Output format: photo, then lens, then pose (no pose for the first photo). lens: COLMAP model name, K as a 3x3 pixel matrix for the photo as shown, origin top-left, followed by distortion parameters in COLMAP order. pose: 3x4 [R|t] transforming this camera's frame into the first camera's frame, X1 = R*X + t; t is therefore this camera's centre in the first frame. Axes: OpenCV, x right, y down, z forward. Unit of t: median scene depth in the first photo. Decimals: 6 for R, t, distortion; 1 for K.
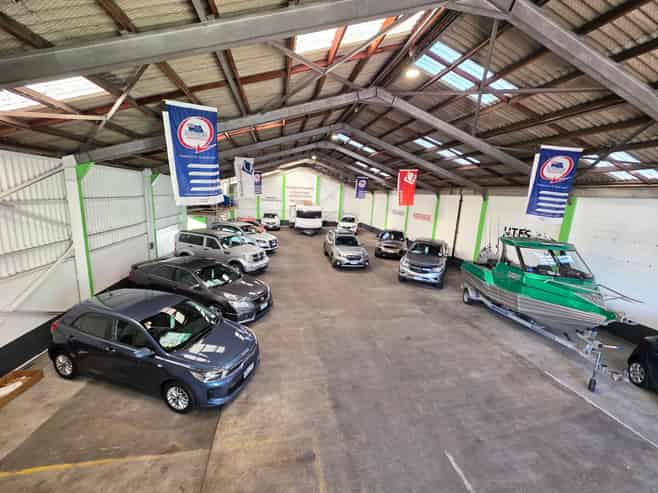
lens RADIAL K [[263.5, 0, 325.6], [0, 263.5, 245.8], [0, 0, 1]] dist [0.001603, -0.000029]
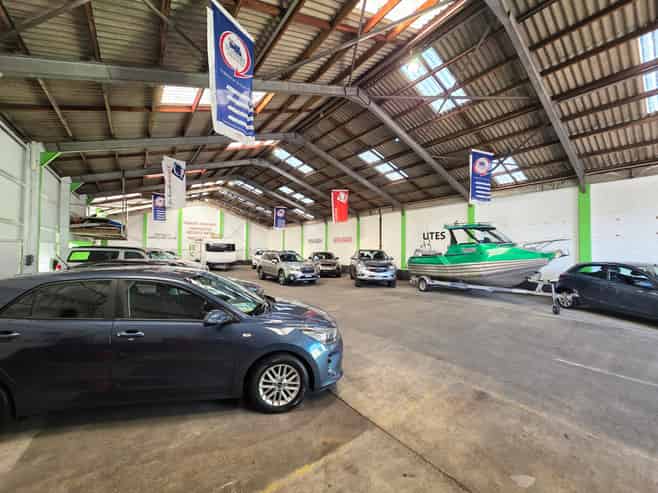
lens RADIAL K [[263.5, 0, 325.6], [0, 263.5, 245.8], [0, 0, 1]] dist [0.001603, -0.000029]
pose [[0.894445, -0.032666, 0.445983, -0.493214], [0.123438, 0.976615, -0.176031, 0.258725], [-0.429803, 0.212502, 0.877560, 0.233445]]
